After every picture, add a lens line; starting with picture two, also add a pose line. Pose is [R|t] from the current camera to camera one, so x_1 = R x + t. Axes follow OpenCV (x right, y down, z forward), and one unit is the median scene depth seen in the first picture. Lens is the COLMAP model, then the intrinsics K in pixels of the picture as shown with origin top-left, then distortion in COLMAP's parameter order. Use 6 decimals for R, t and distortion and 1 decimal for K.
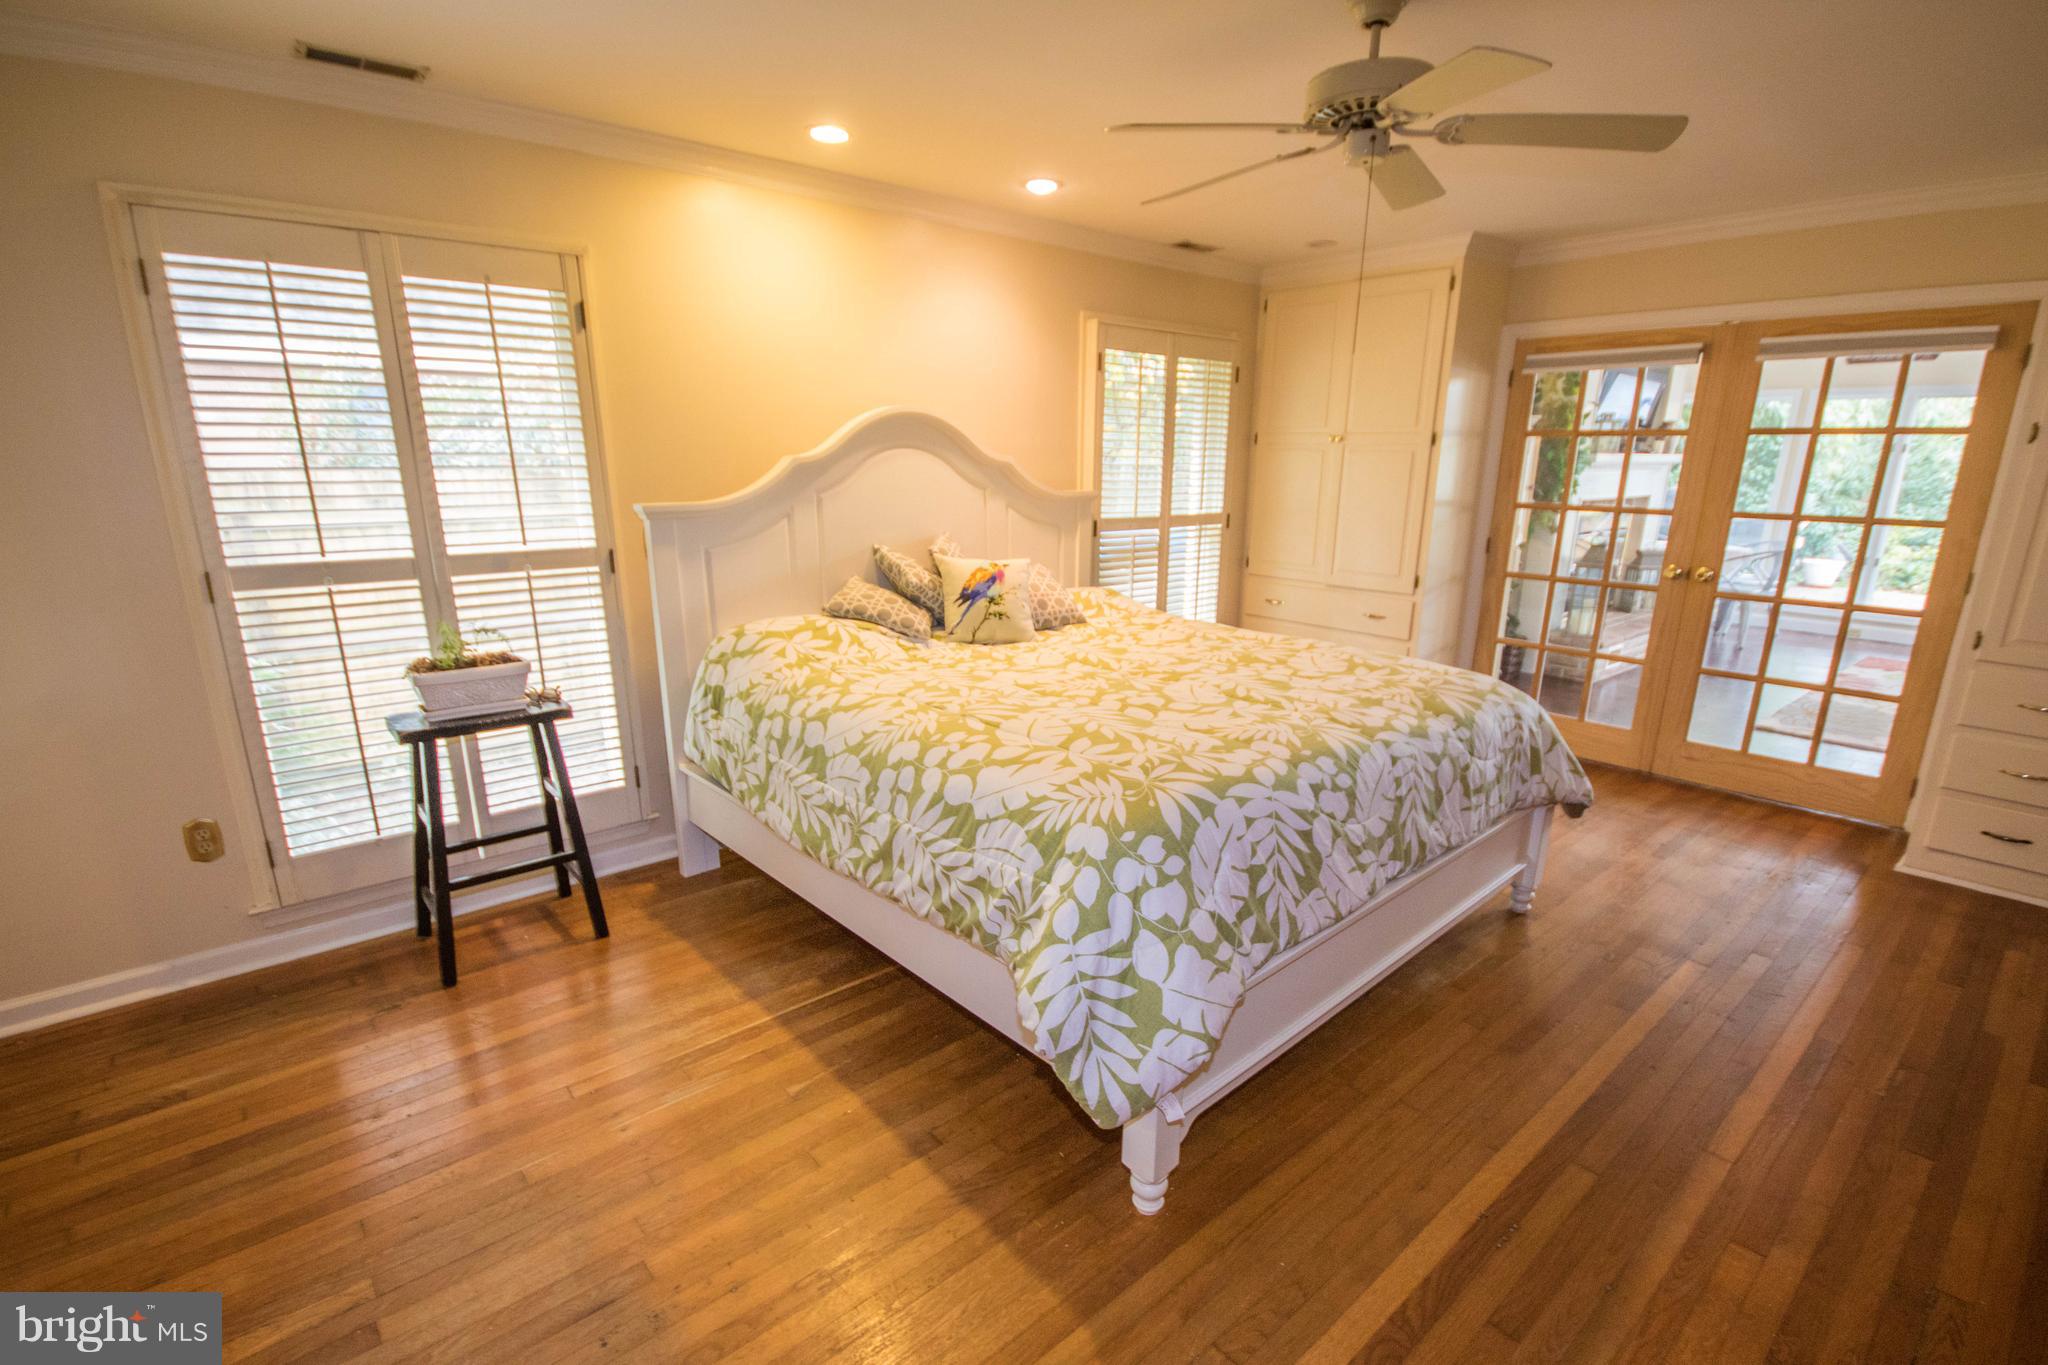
lens RADIAL K [[965.5, 0, 972.4], [0, 965.5, 730.0], [0, 0, 1]] dist [0.006066, -0.008168]
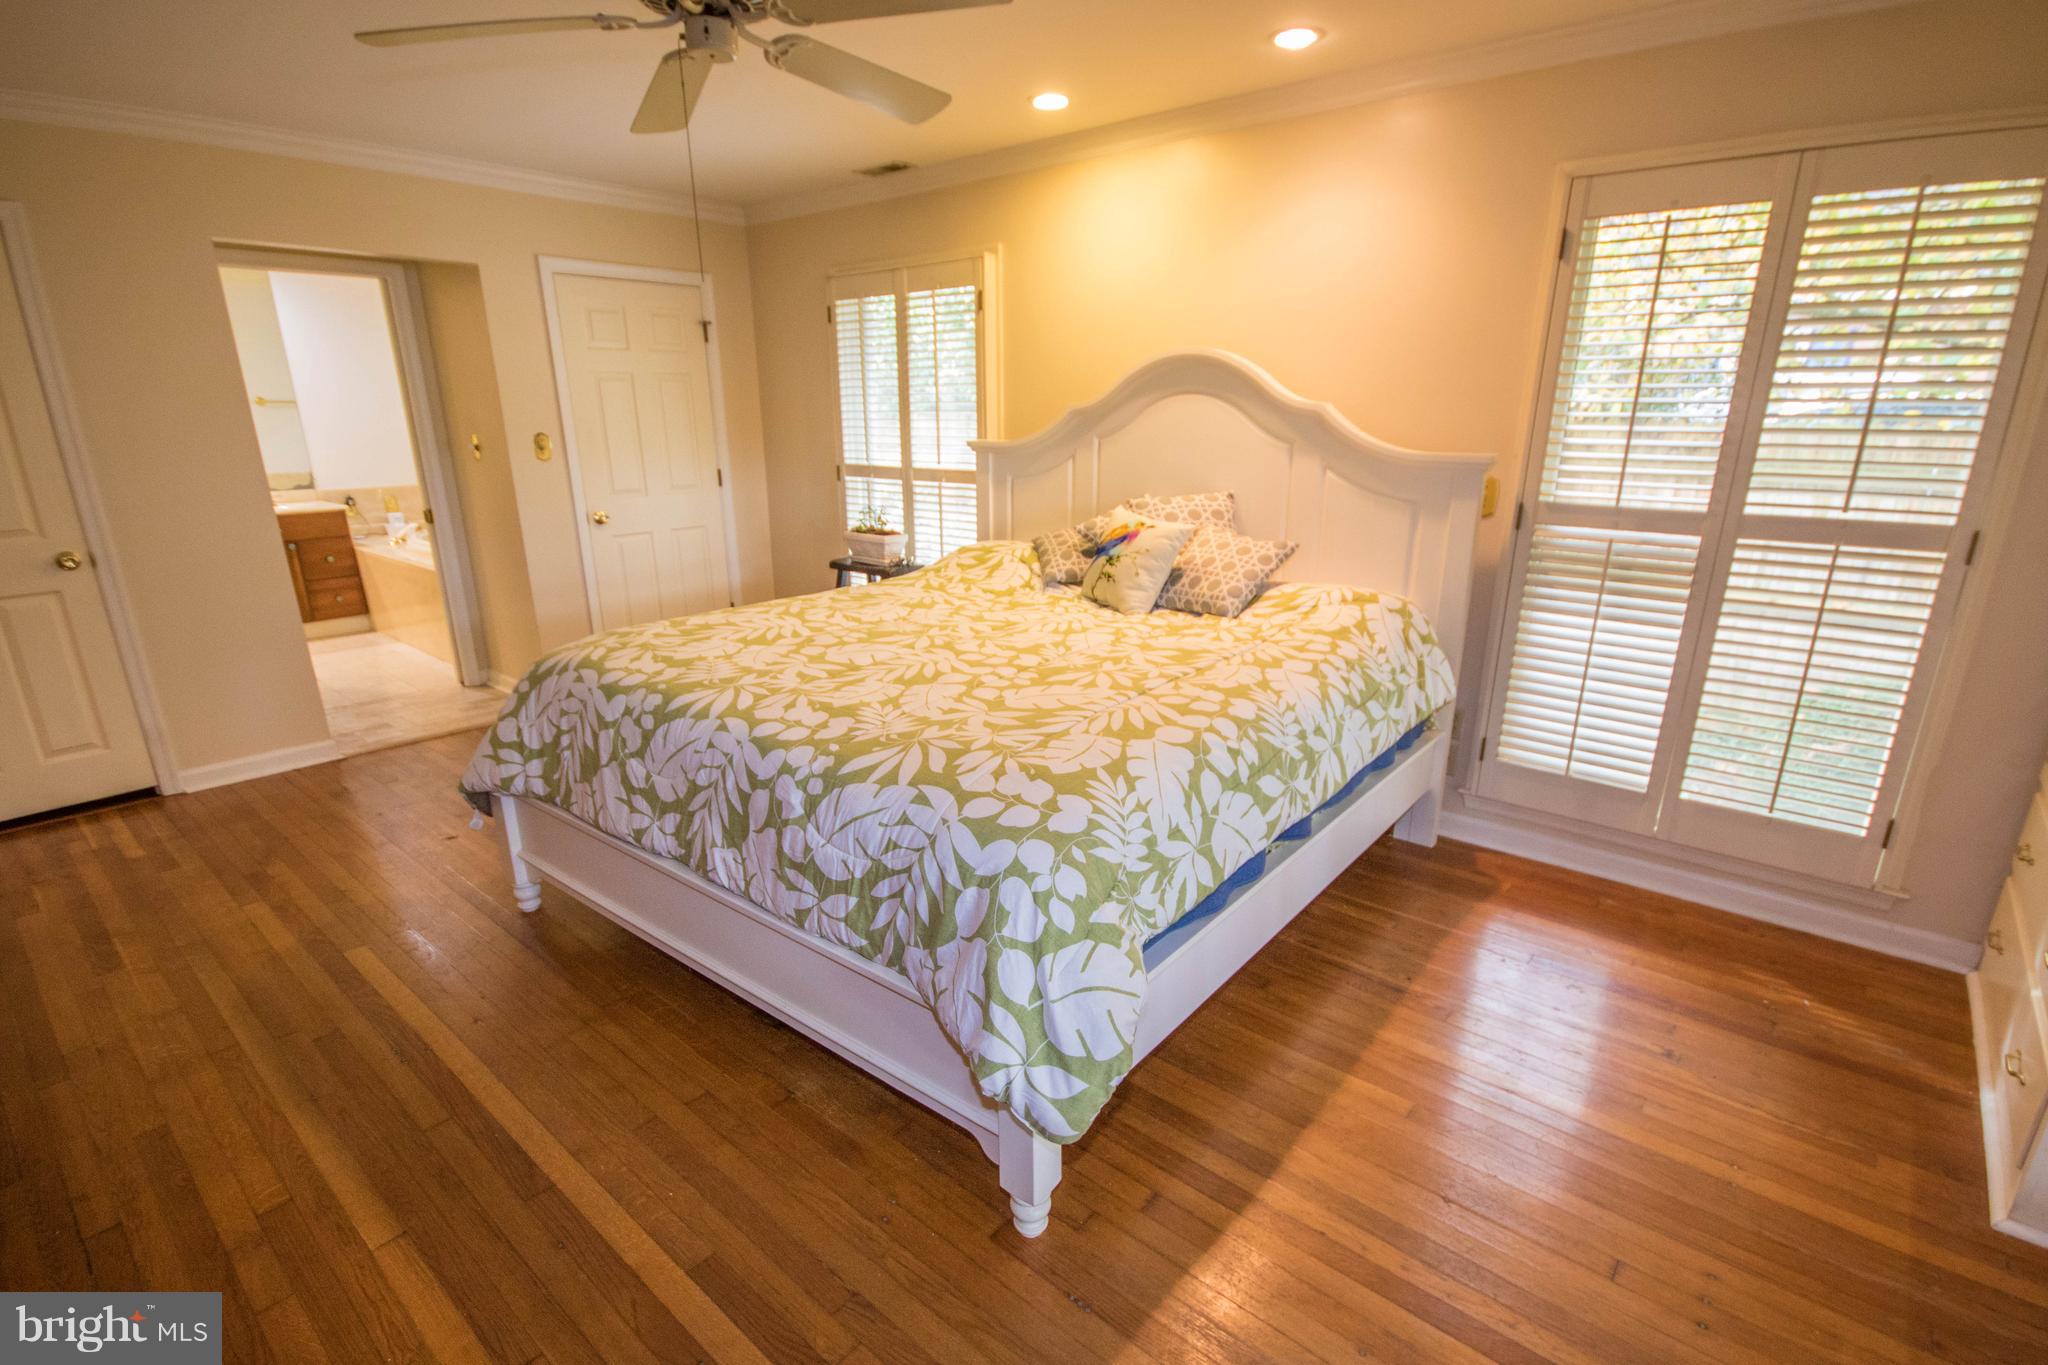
lens RADIAL K [[965.5, 0, 1042.6], [0, 965.5, 696.9], [0, 0, 1]] dist [0.006066, -0.008168]
pose [[0.204852, 0.283140, -0.936946, 0.998370], [-0.266843, 0.937141, 0.224856, -0.219531], [0.941717, 0.203956, 0.267529, 0.776566]]
